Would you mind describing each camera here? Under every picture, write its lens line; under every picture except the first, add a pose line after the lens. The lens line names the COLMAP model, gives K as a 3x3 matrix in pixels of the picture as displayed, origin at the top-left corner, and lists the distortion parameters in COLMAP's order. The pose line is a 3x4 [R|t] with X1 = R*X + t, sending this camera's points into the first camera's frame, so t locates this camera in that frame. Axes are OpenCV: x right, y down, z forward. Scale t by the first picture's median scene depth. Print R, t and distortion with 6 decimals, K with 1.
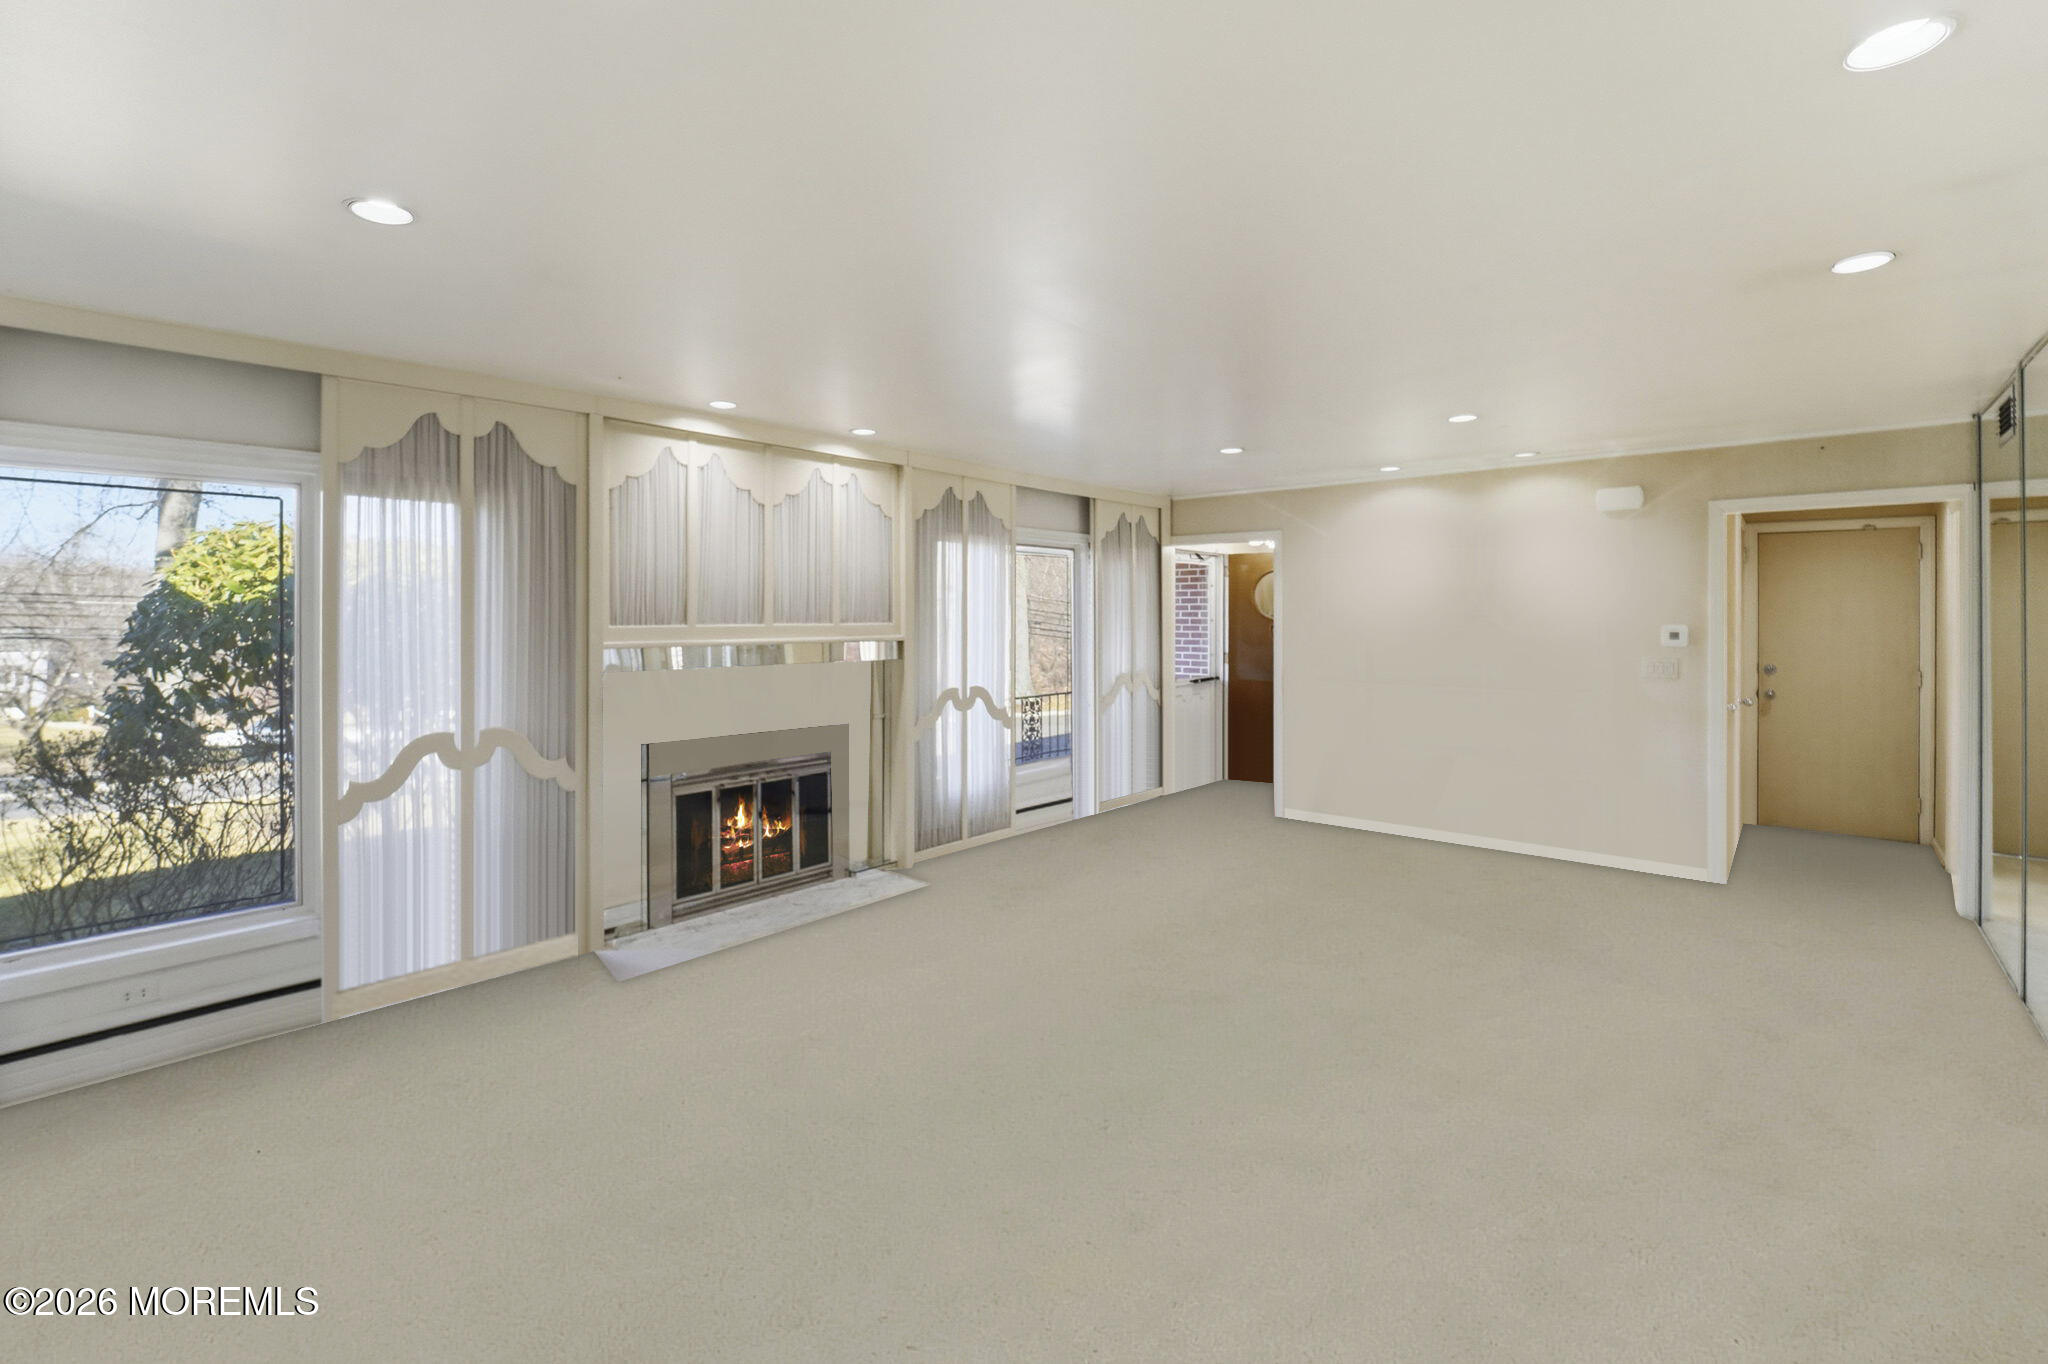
lens RADIAL K [[929.6, 0, 1026.4], [0, 929.6, 609.7], [0, 0, 1]] dist [0.000471, 0.000067]
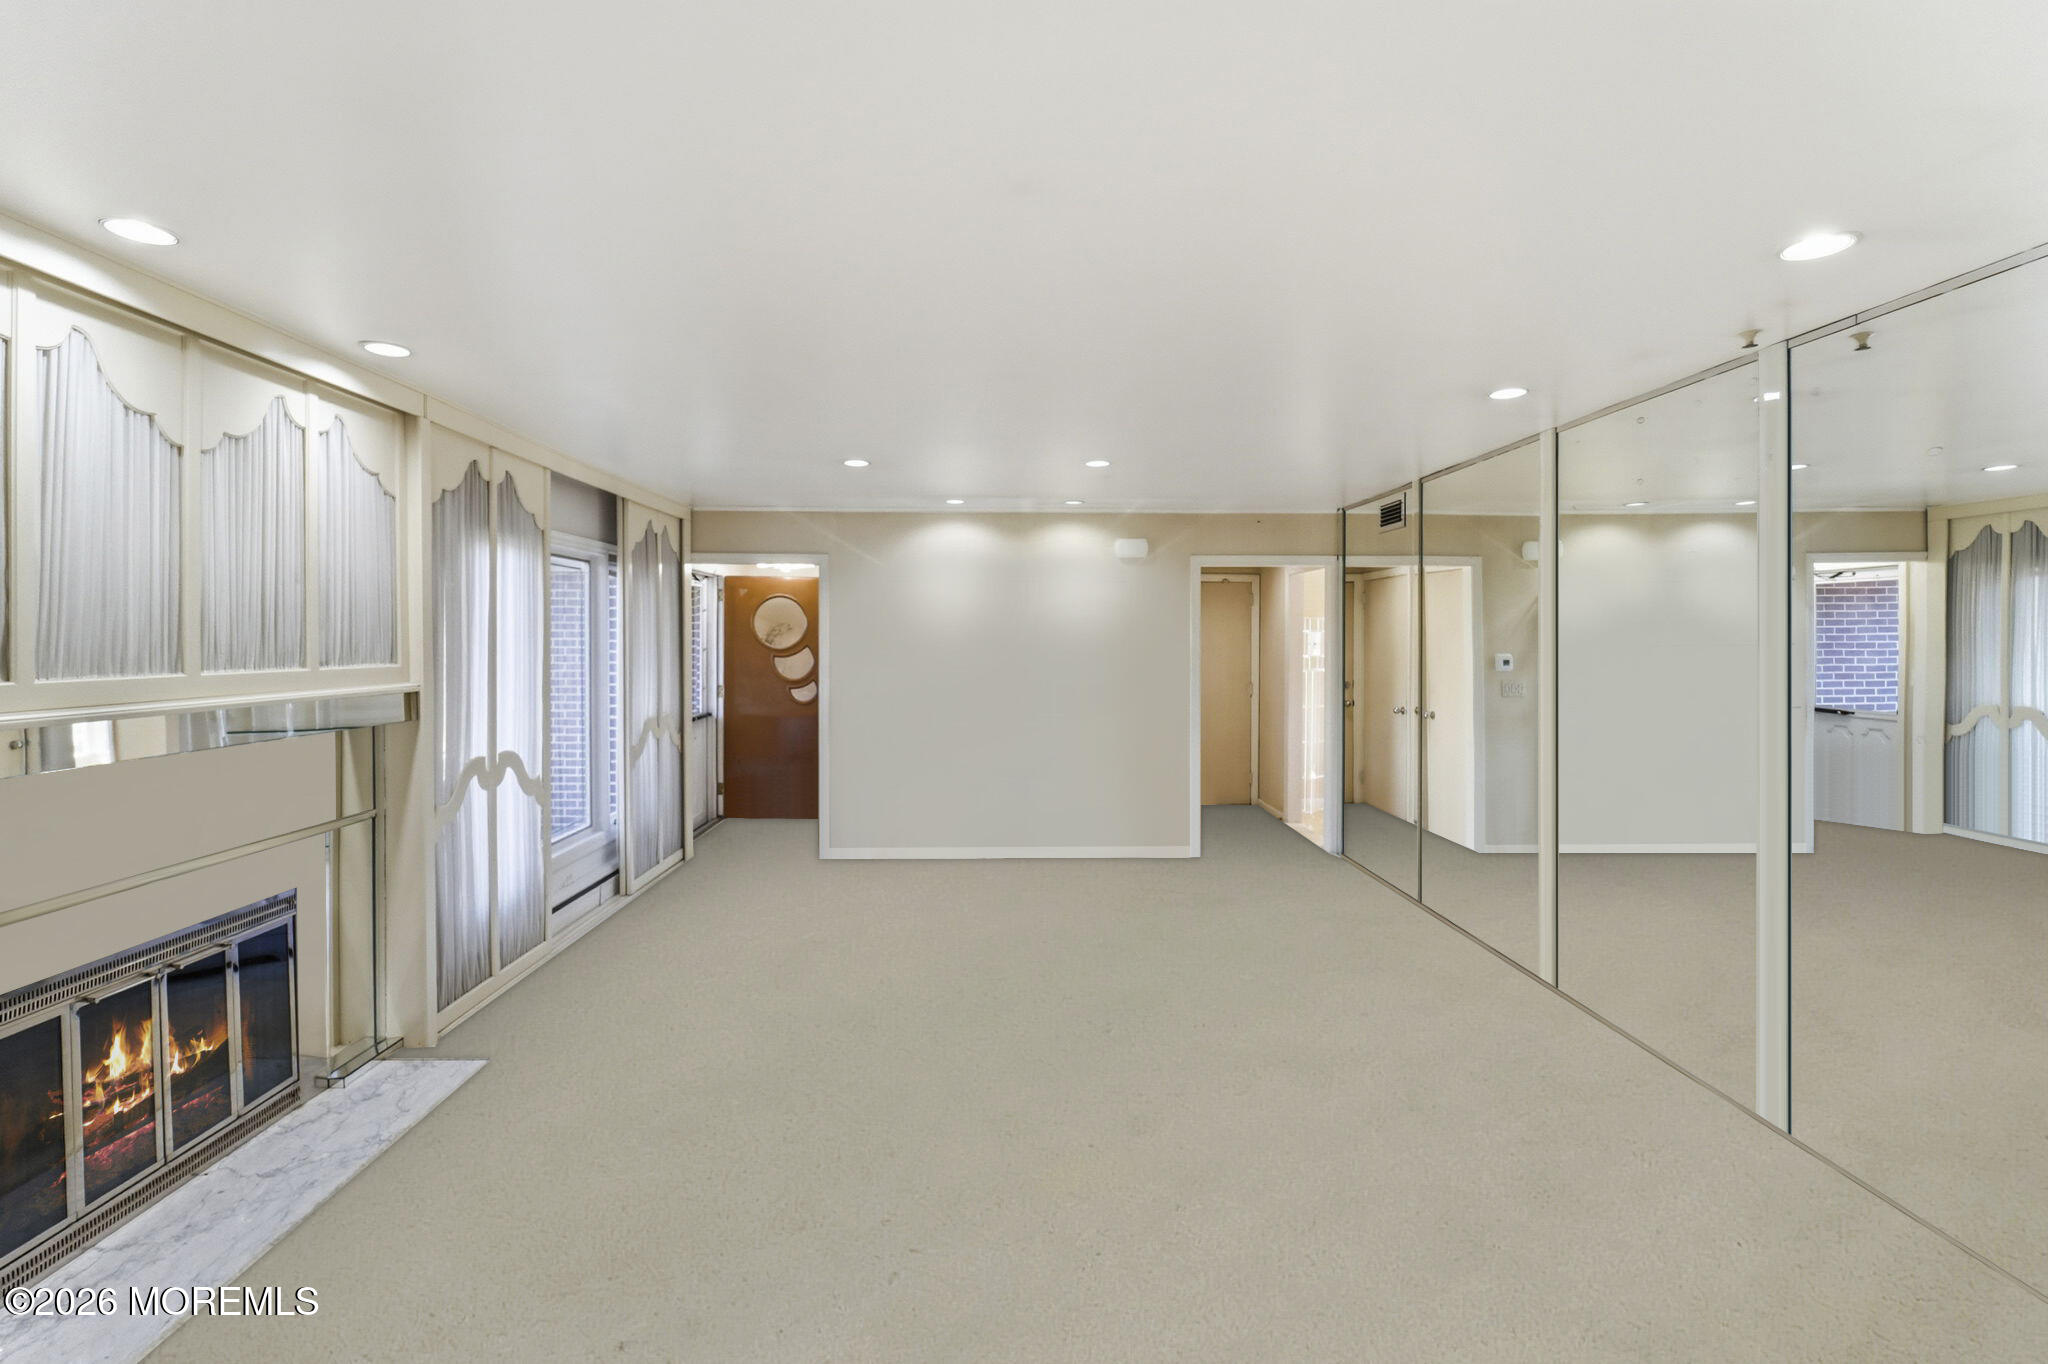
lens RADIAL K [[880.8, 0, 1028.1], [0, 880.8, 639.9], [0, 0, 1]] dist [-0.015621, -0.000181]
pose [[0.728586, -0.000188, 0.684954, -0.235021], [-0.005147, 0.999970, 0.005748, -0.007270], [-0.684935, -0.007713, 0.728564, 0.273668]]
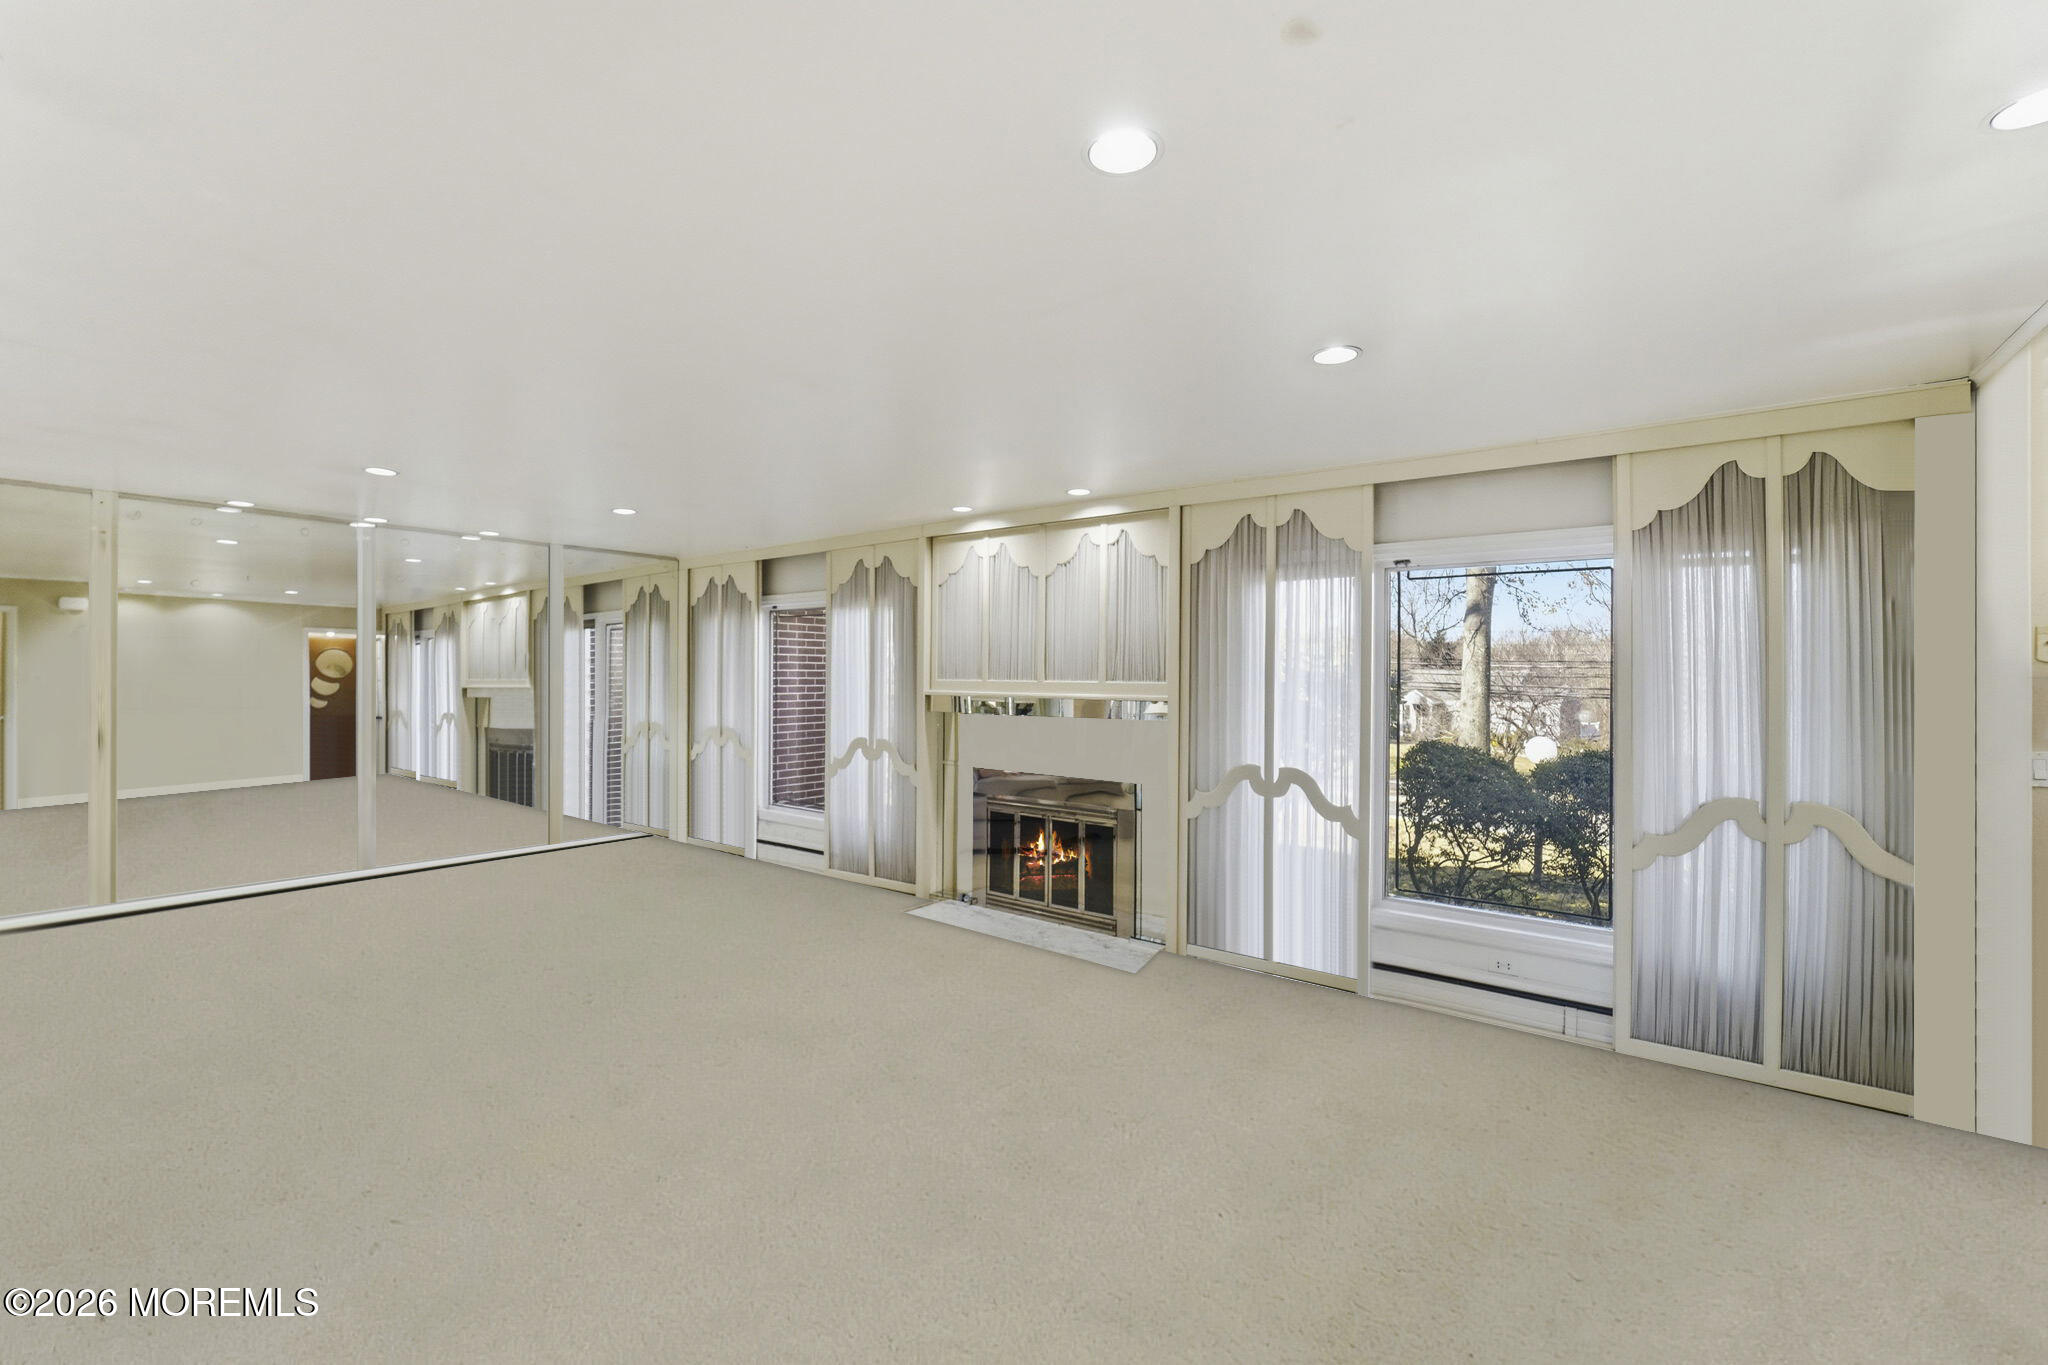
lens RADIAL K [[828.6, 0, 1023.8], [0, 828.6, 668.7], [0, 0, 1]] dist [0.000594, -0.000057]
pose [[0.076410, 0.001475, -0.997075, 0.647667], [0.004507, 0.999988, 0.001825, -0.000855], [0.997066, -0.004633, 0.076403, 0.788148]]
